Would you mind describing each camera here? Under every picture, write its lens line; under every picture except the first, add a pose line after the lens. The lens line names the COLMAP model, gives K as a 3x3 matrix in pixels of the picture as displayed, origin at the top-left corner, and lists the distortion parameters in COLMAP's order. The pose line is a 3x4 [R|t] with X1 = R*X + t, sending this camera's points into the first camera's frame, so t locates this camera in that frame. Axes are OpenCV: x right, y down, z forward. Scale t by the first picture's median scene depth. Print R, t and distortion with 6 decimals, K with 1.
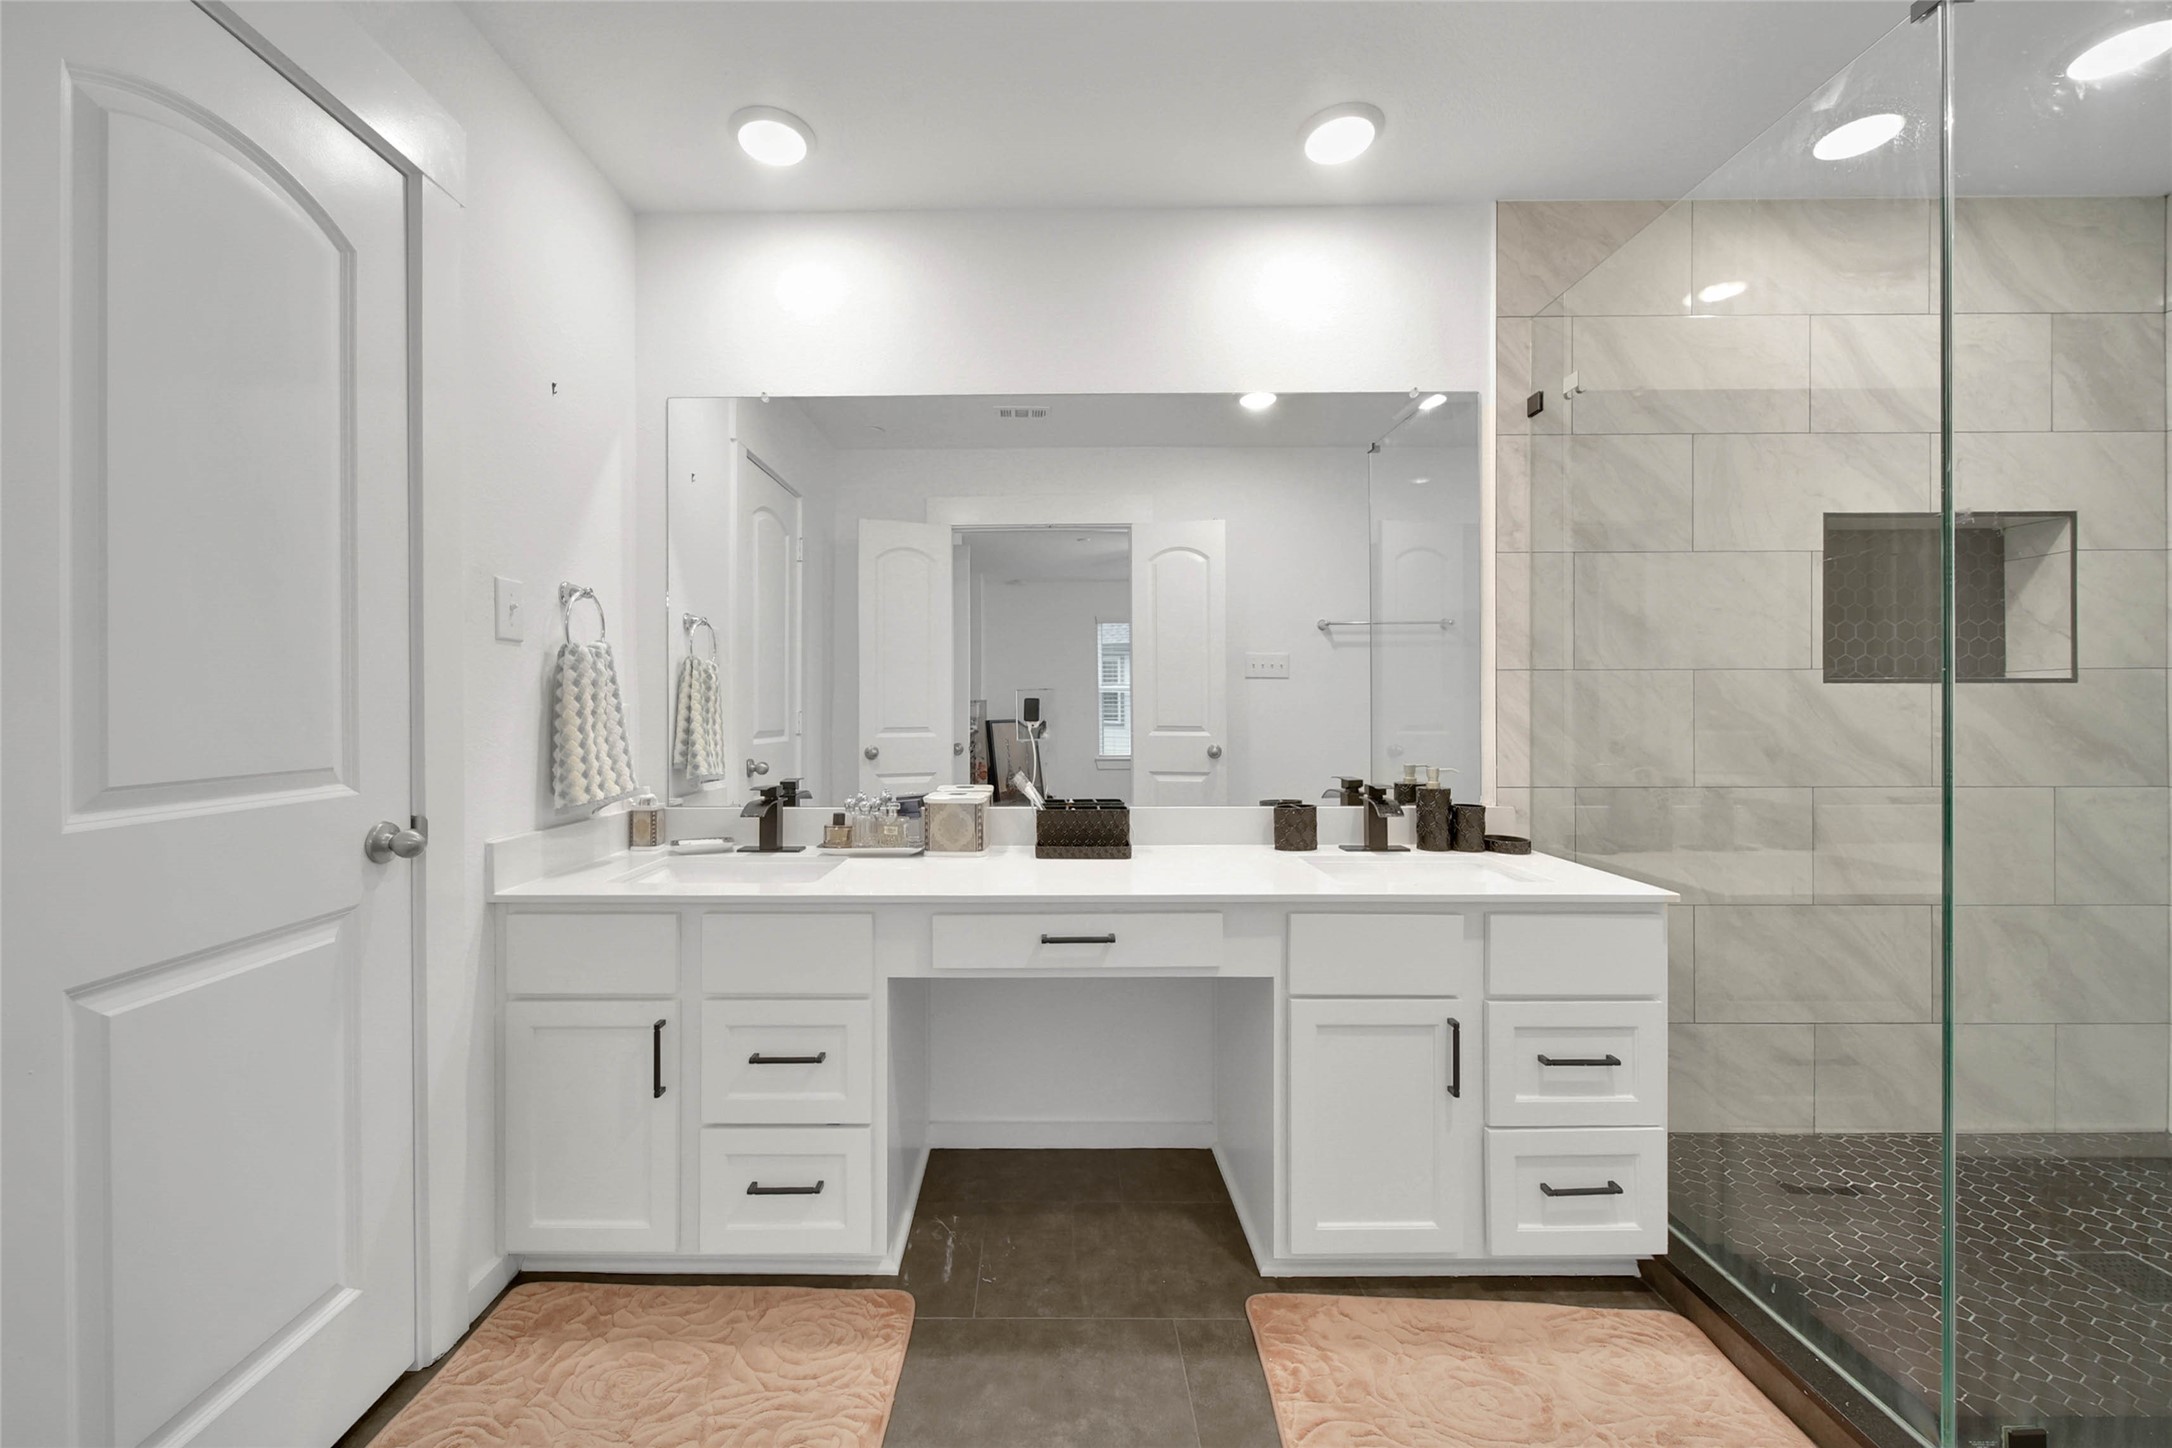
lens RADIAL K [[812.3, 0, 1085.9], [0, 812.3, 707.6], [0, 0, 1]] dist [0.000111, 0.000186]
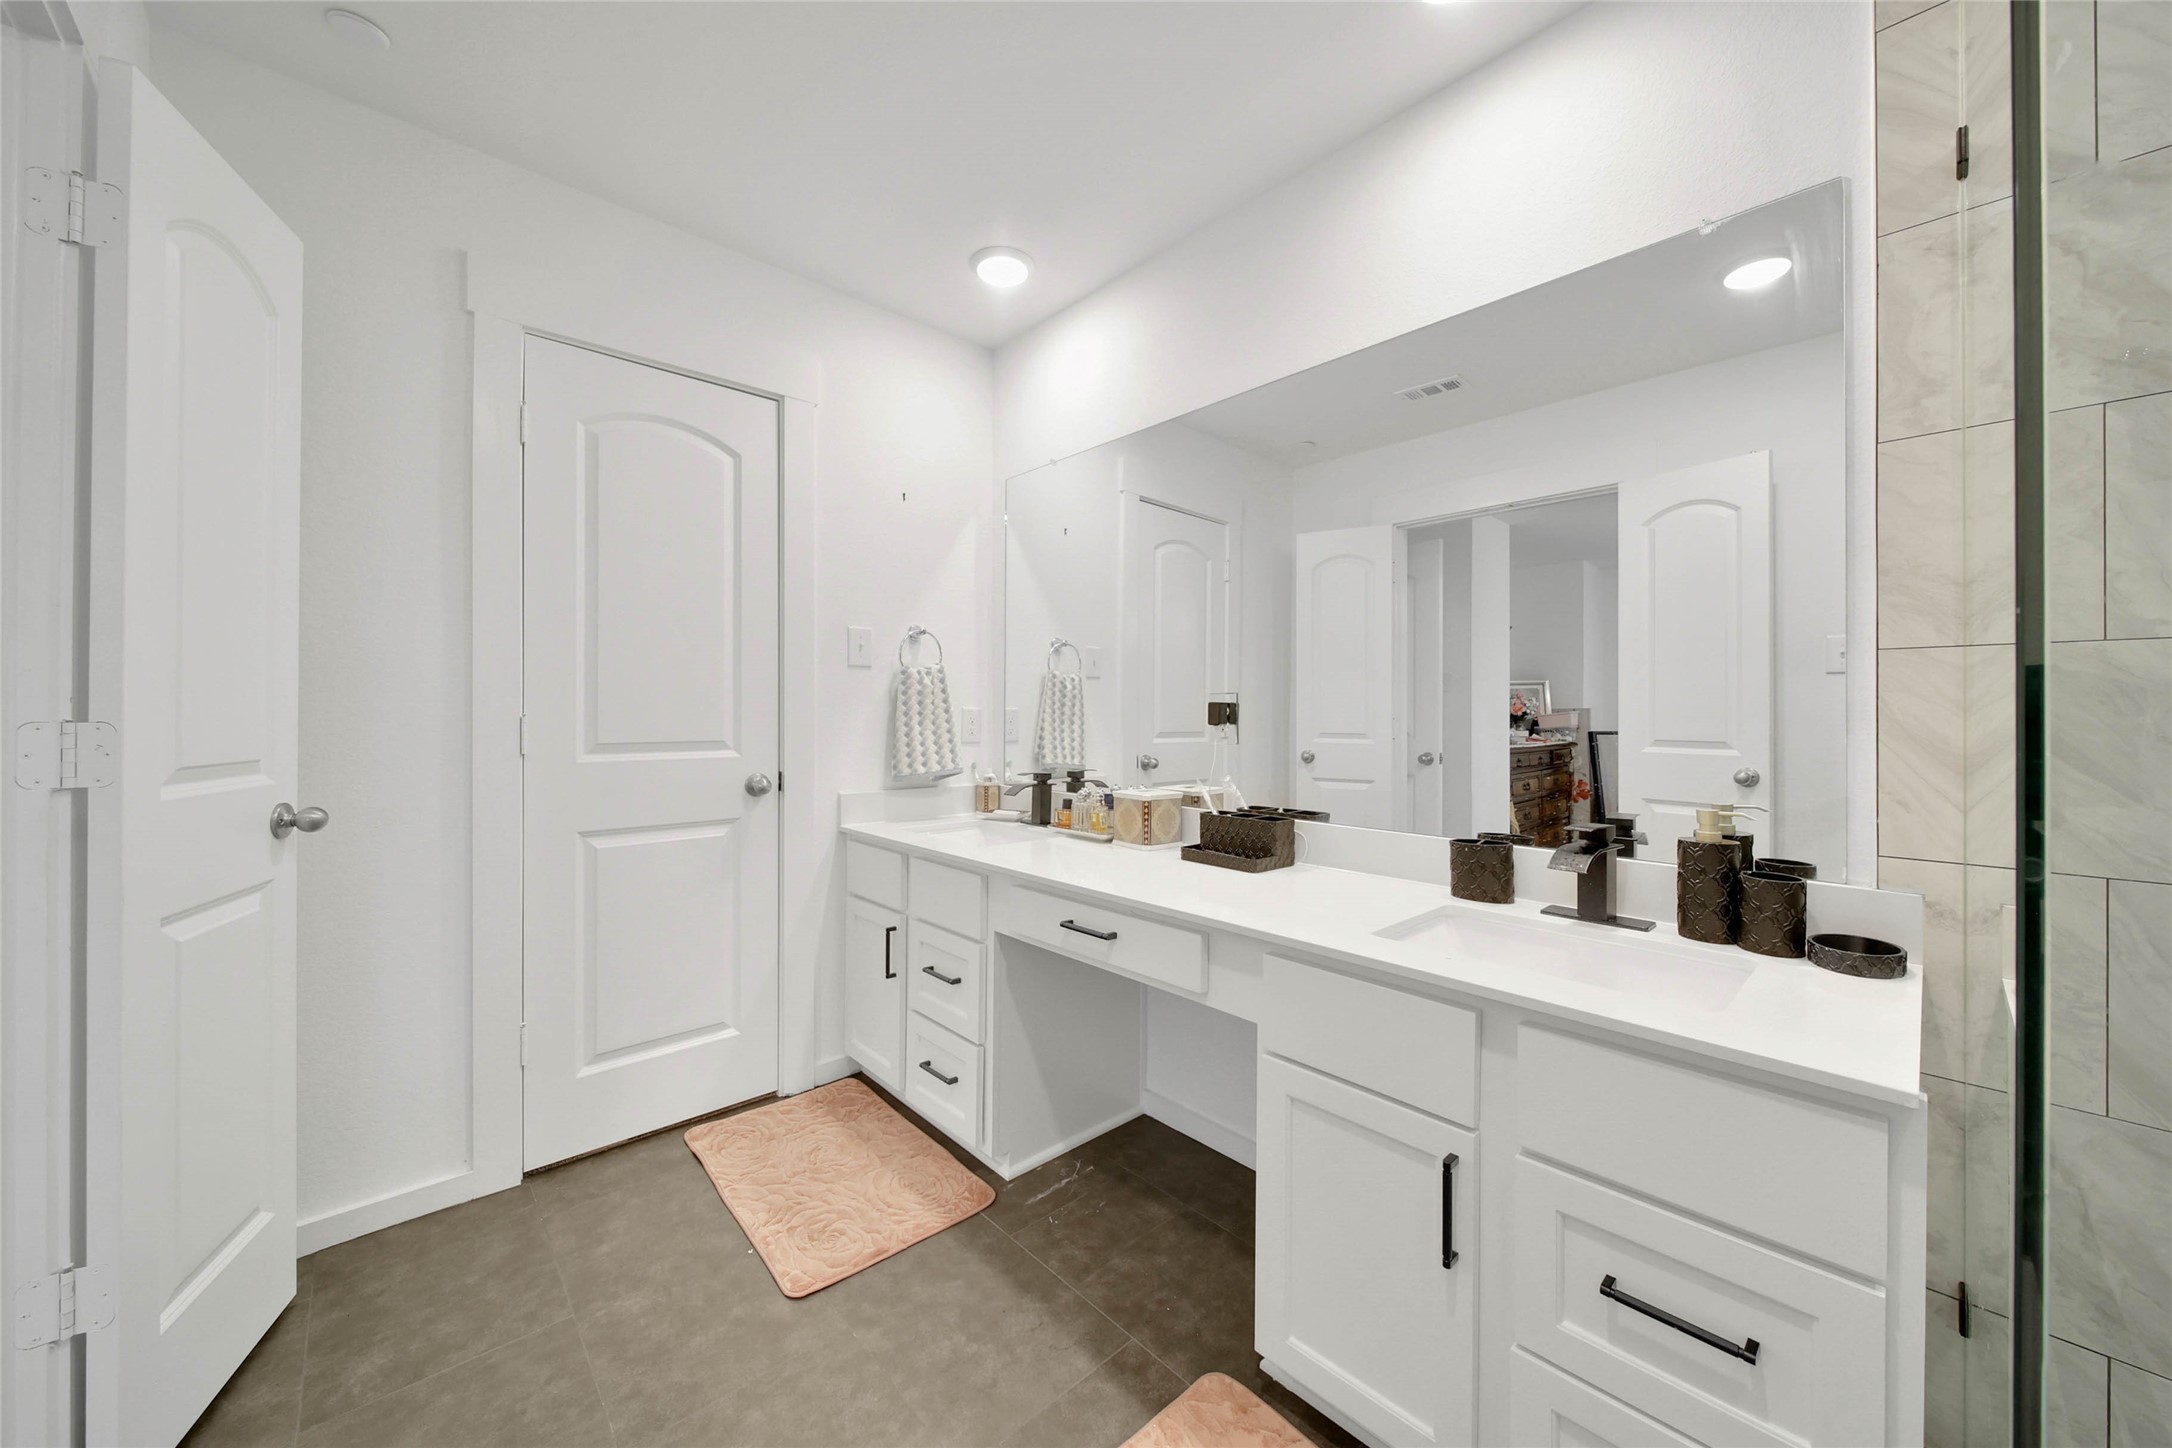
lens RADIAL K [[783.8, 0, 1103.0], [0, 783.8, 713.7], [0, 0, 1]] dist [-0.002939, -0.000340]
pose [[0.685333, 0.006018, -0.728205, 0.558490], [-0.007789, 0.999969, 0.000934, 0.002391], [0.728189, 0.005032, 0.685358, 0.240194]]
